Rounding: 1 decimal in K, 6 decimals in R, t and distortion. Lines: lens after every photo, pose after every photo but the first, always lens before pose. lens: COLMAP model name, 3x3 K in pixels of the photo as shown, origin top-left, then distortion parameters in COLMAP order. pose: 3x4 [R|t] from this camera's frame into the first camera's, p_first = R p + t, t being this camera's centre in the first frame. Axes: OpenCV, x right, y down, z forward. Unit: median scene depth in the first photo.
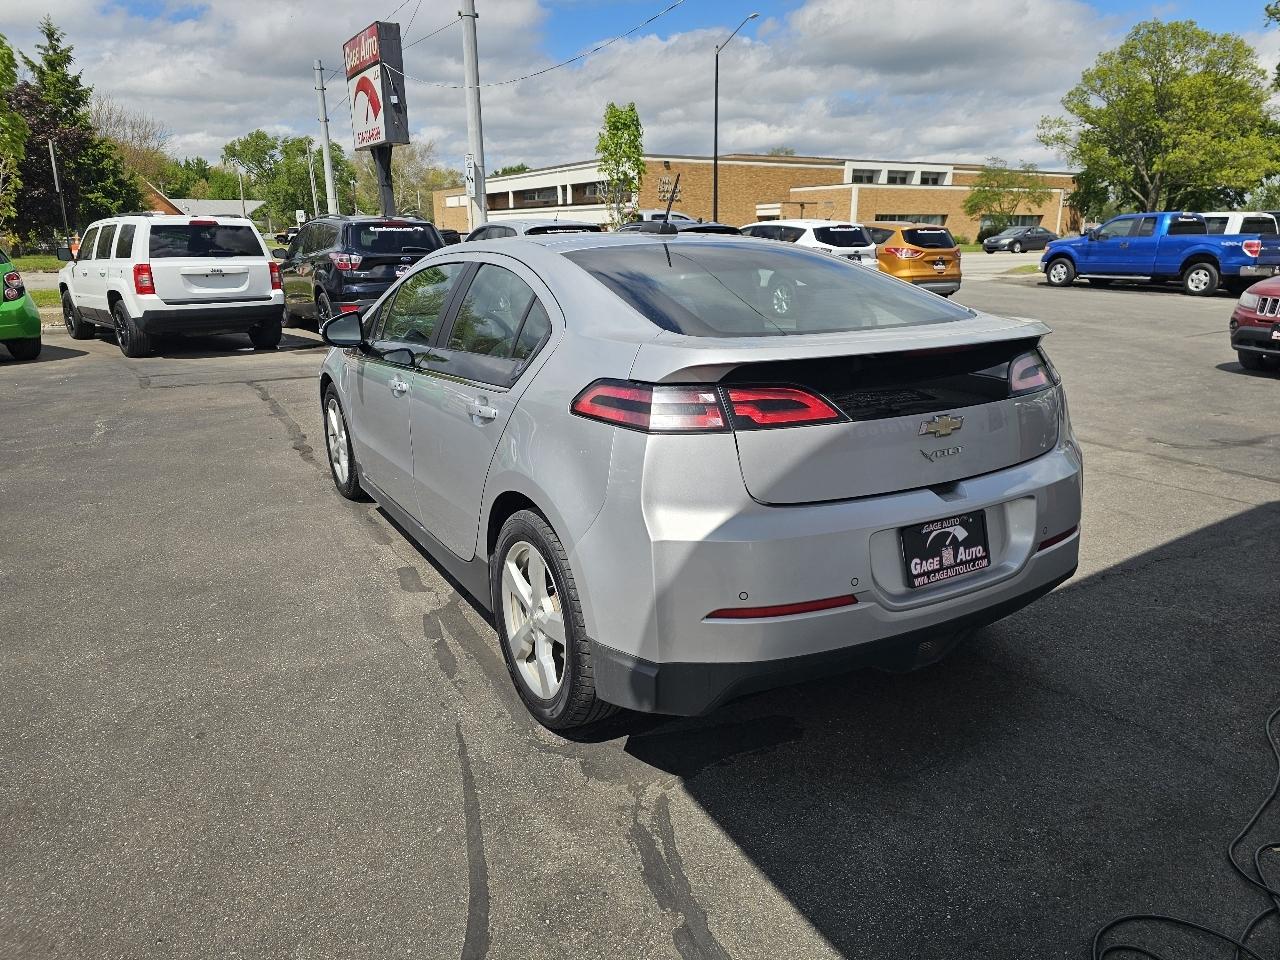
lens RADIAL K [[857.3, 0, 648.9], [0, 857.3, 479.2], [0, 0, 1]] dist [0.056782, -0.047543]
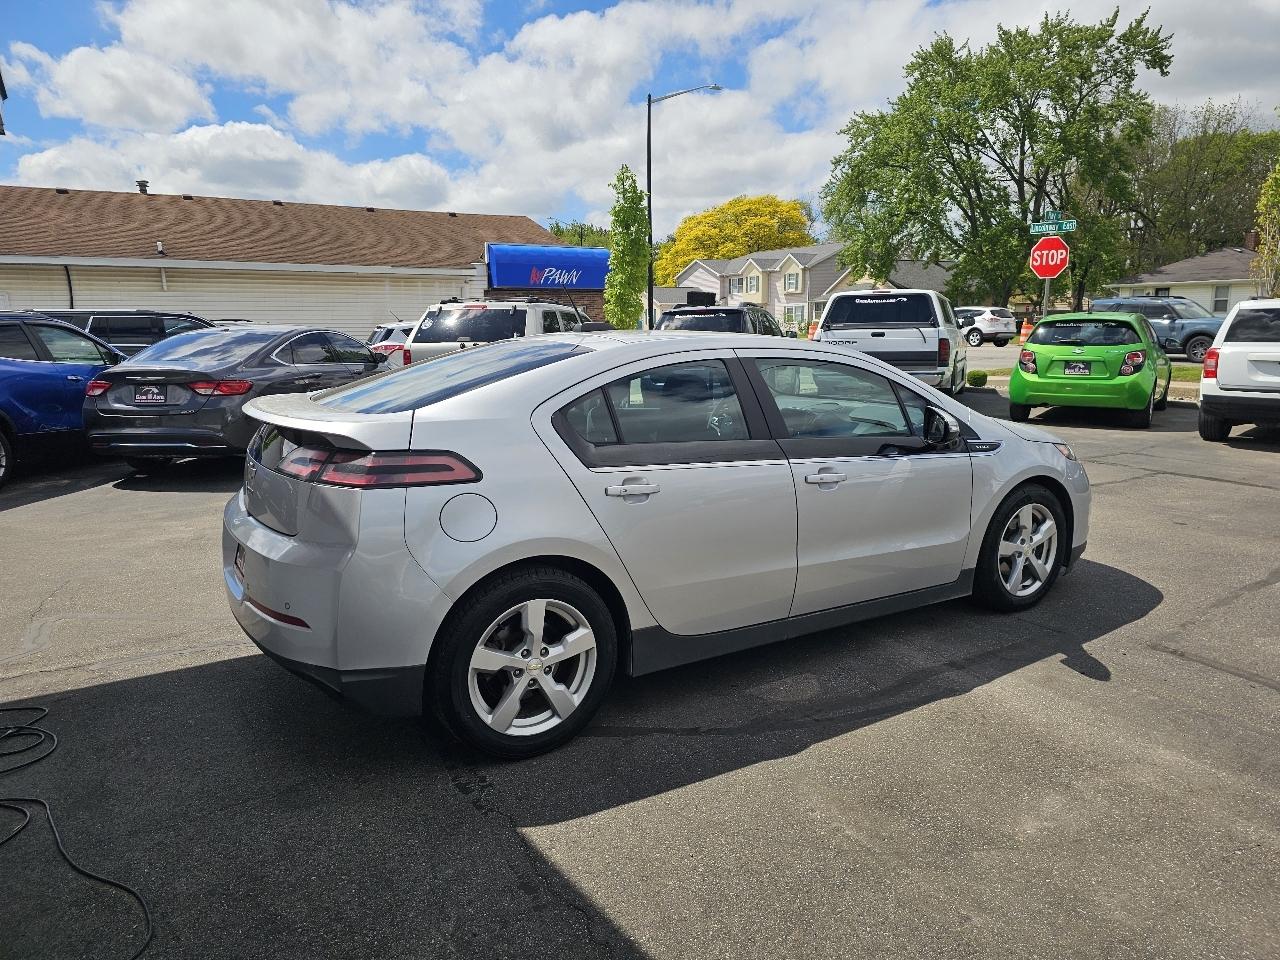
lens RADIAL K [[857.3, 0, 651.2], [0, 857.3, 473.0], [0, 0, 1]] dist [0.056782, -0.047543]
pose [[0.019985, 0.178007, -0.983826, 0.262543], [-0.265723, 0.949578, 0.166412, -0.070312], [0.963842, 0.258099, 0.066278, 0.232484]]
